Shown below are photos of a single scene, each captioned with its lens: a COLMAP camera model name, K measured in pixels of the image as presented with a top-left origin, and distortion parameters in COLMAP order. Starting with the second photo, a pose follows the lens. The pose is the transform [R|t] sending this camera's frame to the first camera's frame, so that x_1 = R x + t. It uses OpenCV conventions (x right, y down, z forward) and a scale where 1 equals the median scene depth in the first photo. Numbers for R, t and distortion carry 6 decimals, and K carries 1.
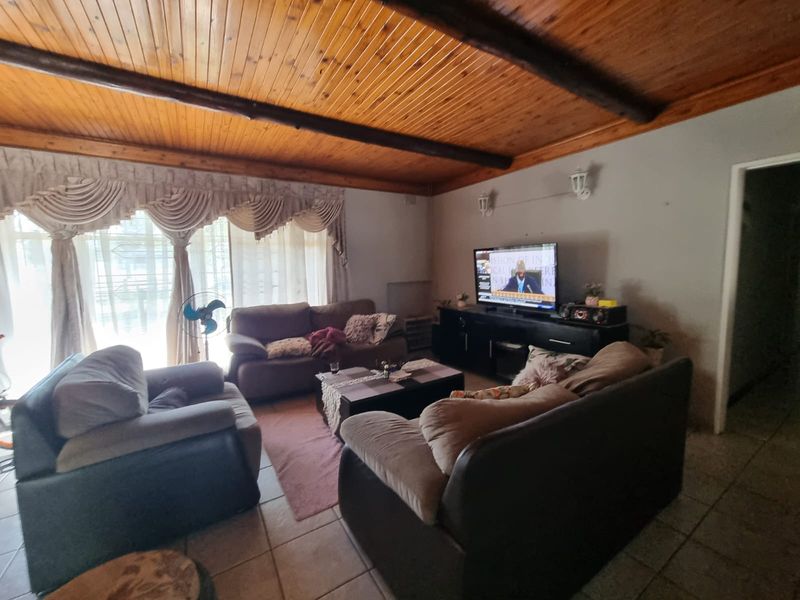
lens RADIAL K [[324.0, 0, 396.5], [0, 324.0, 299.2], [0, 0, 1]] dist [-0.000483, -0.000062]
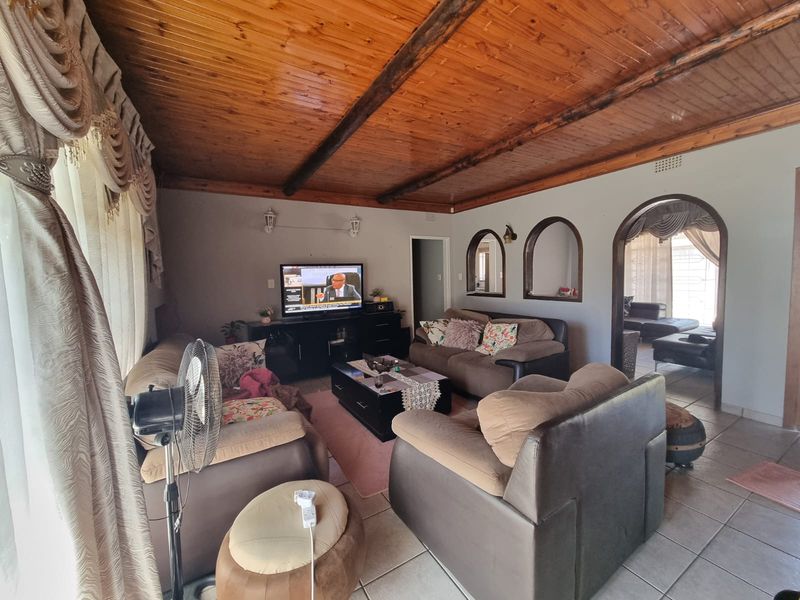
lens RADIAL K [[324.0, 0, 396.5], [0, 324.0, 299.2], [0, 0, 1]] dist [-0.000483, -0.000062]
pose [[0.047397, -0.063124, 0.996880, -0.791431], [0.121872, 0.990911, 0.056951, -0.057588], [-0.991414, 0.118792, 0.054659, 0.594392]]
